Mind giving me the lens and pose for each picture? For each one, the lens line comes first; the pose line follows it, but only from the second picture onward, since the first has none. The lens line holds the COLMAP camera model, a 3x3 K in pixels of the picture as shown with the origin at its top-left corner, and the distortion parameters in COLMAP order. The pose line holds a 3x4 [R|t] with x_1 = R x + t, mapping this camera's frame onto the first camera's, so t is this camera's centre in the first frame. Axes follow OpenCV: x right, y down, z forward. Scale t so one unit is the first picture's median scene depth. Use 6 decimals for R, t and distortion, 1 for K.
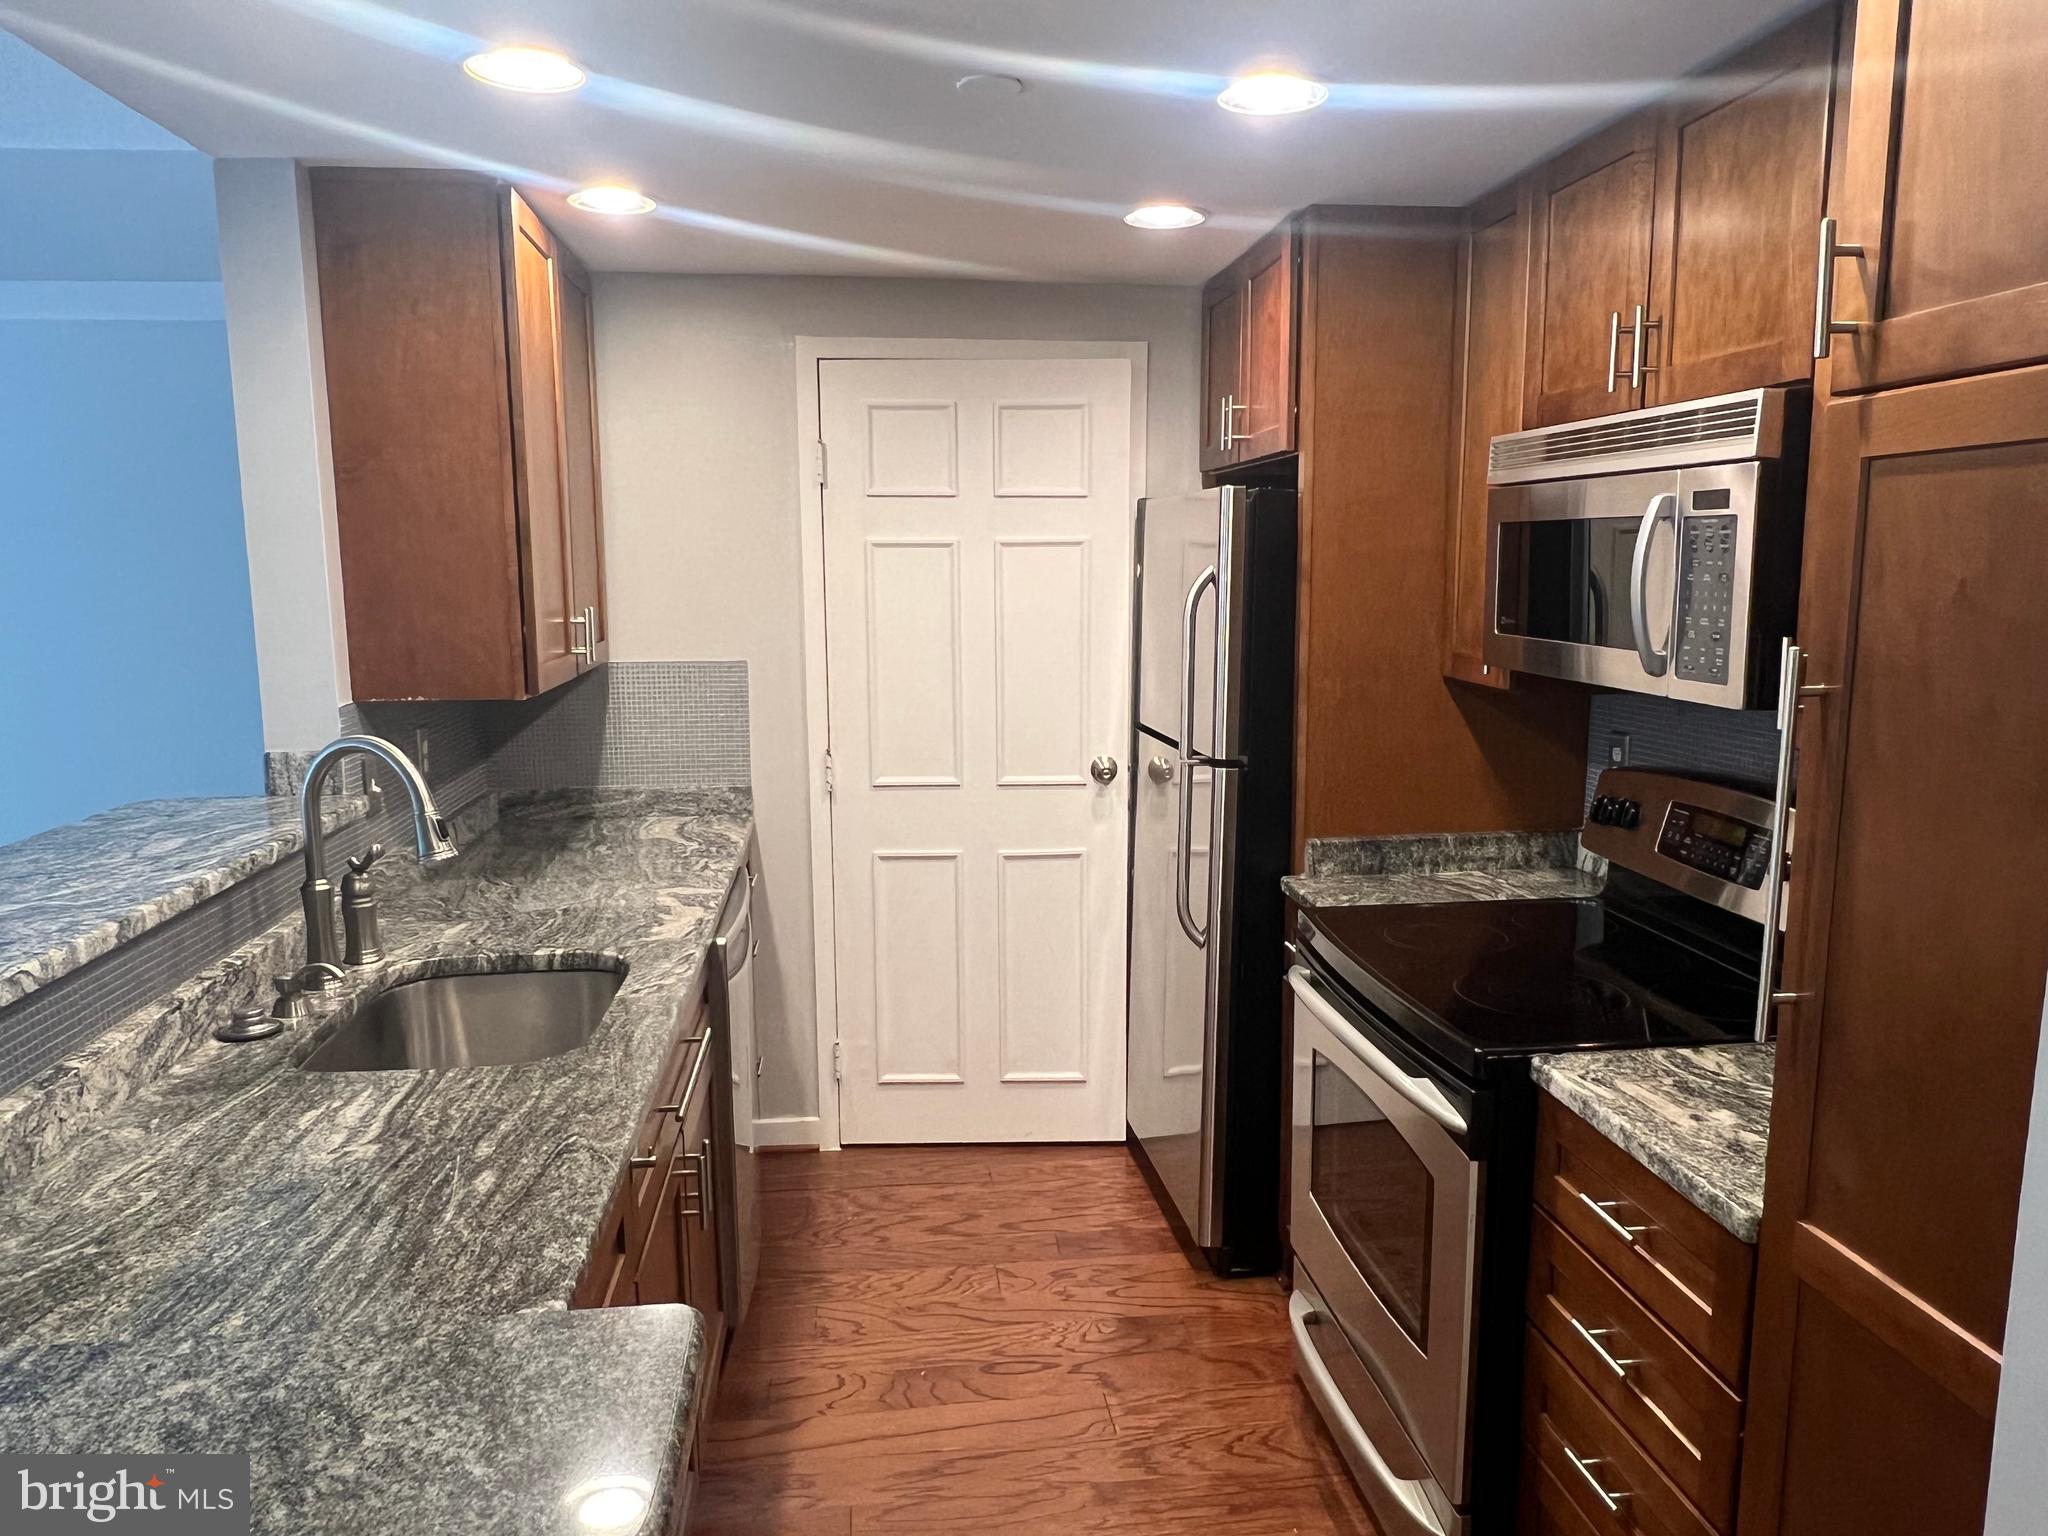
lens RADIAL K [[1409.3, 0, 1018.1], [0, 1409.3, 779.7], [0, 0, 1]] dist [0.002090, -0.008050]
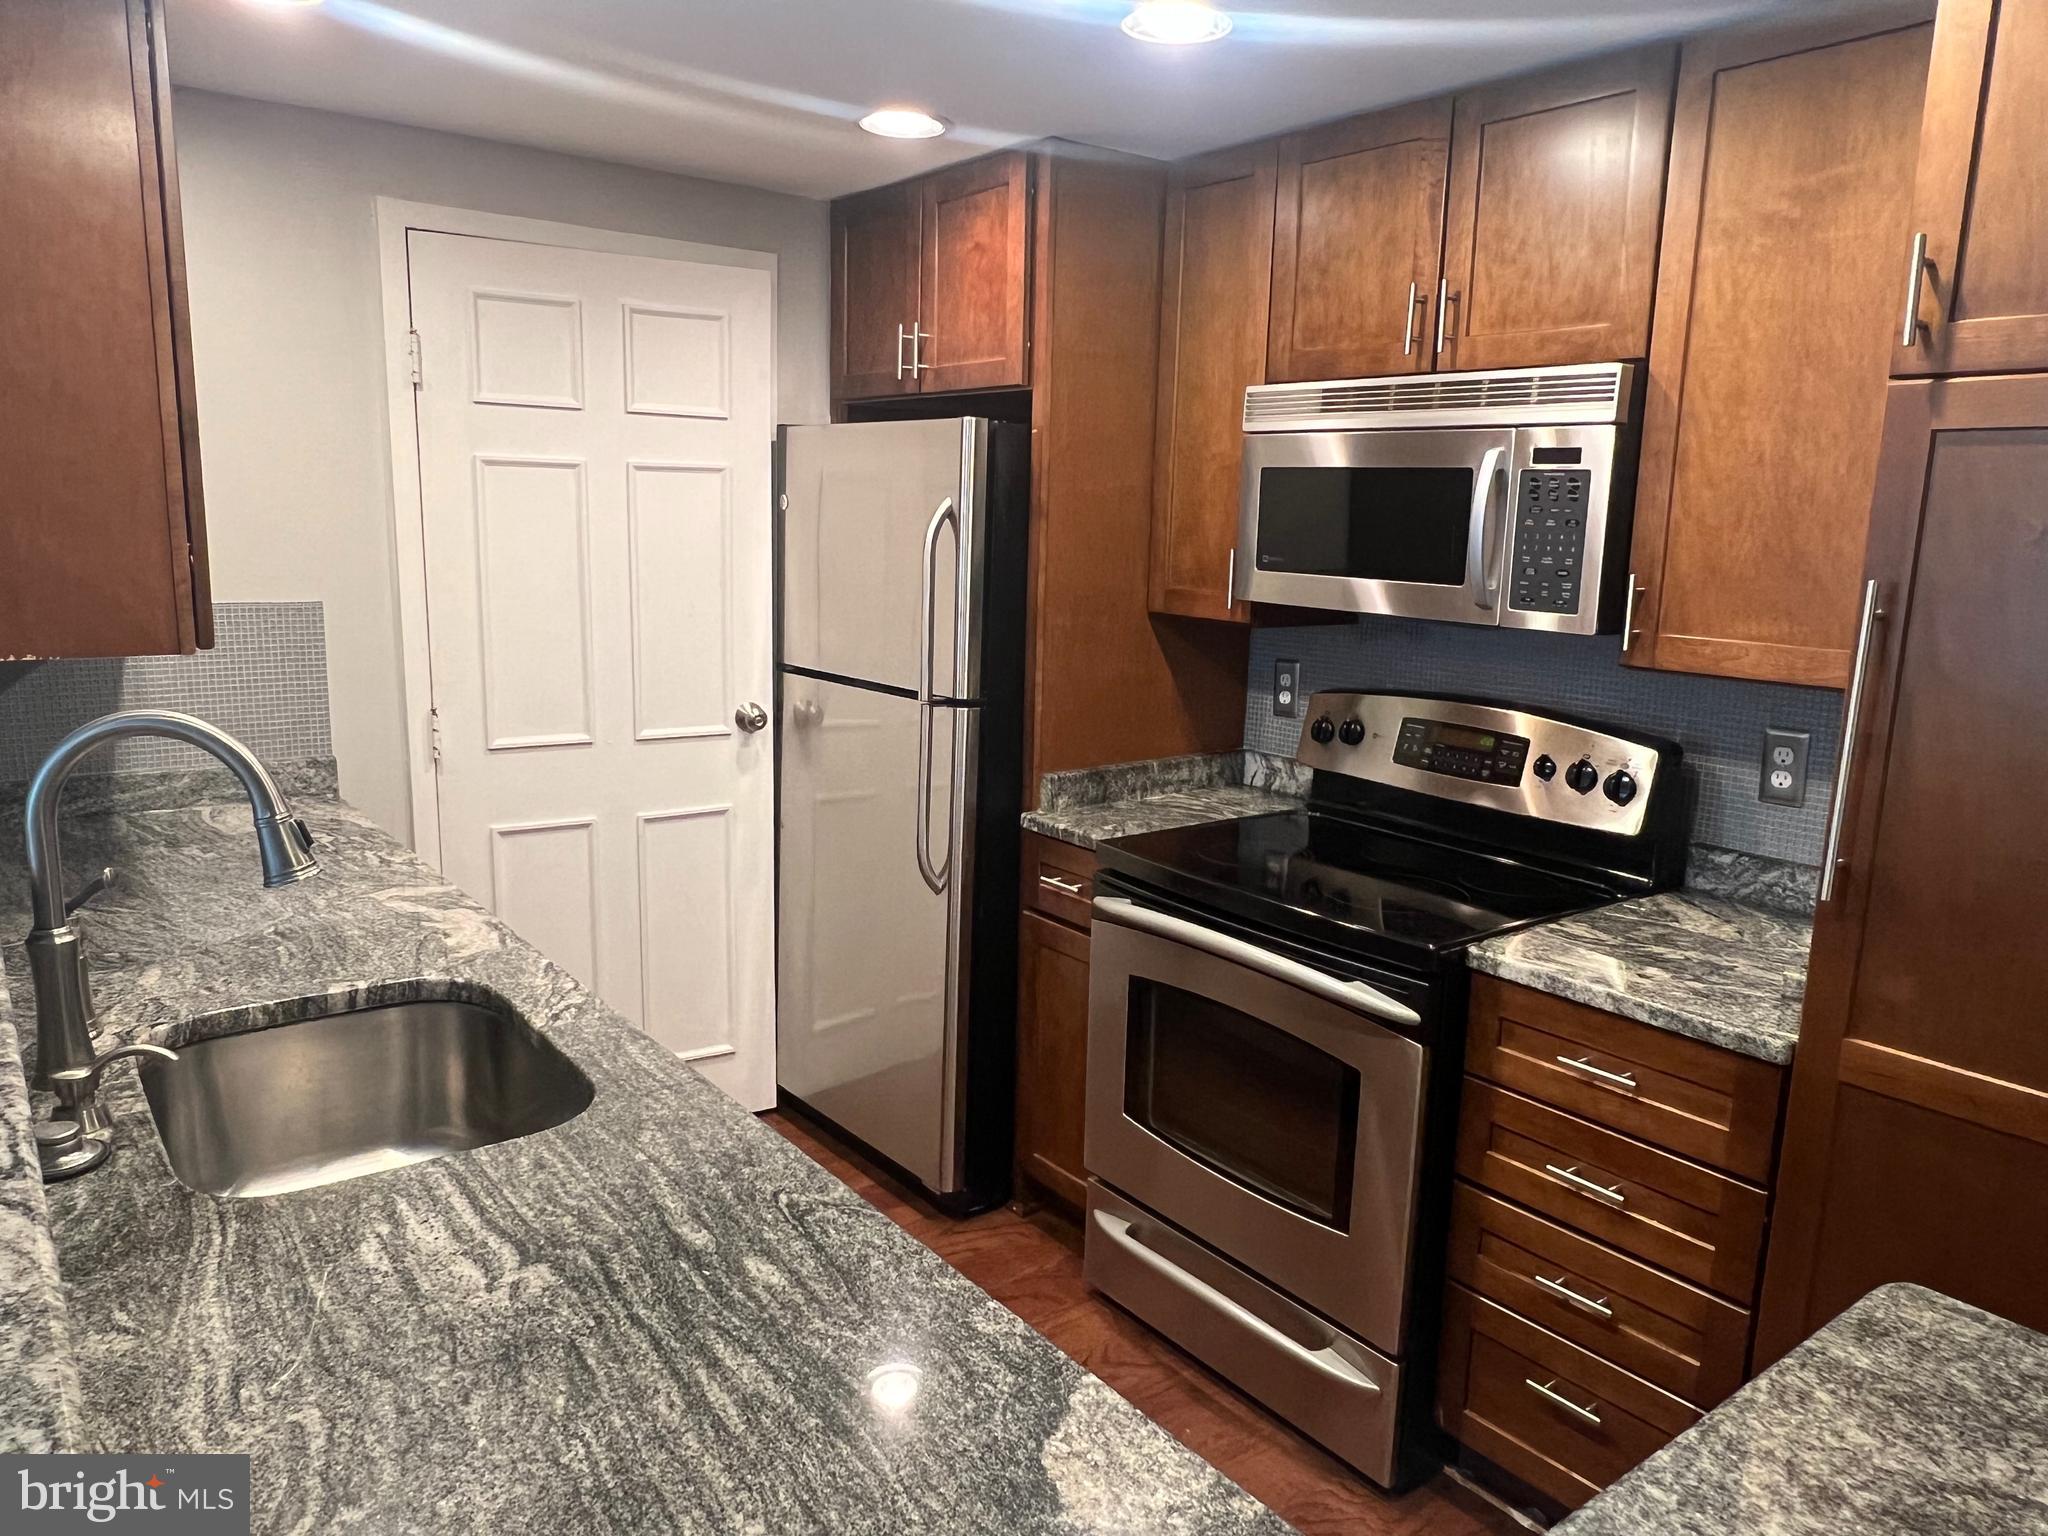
lens RADIAL K [[1409.3, 0, 1014.4], [0, 1409.3, 777.3], [0, 0, 1]] dist [0.002090, -0.008050]
pose [[0.860439, -0.069112, 0.504844, -0.377791], [0.048694, 0.997377, 0.053547, -0.012679], [-0.507221, -0.021491, 0.861548, 0.159629]]
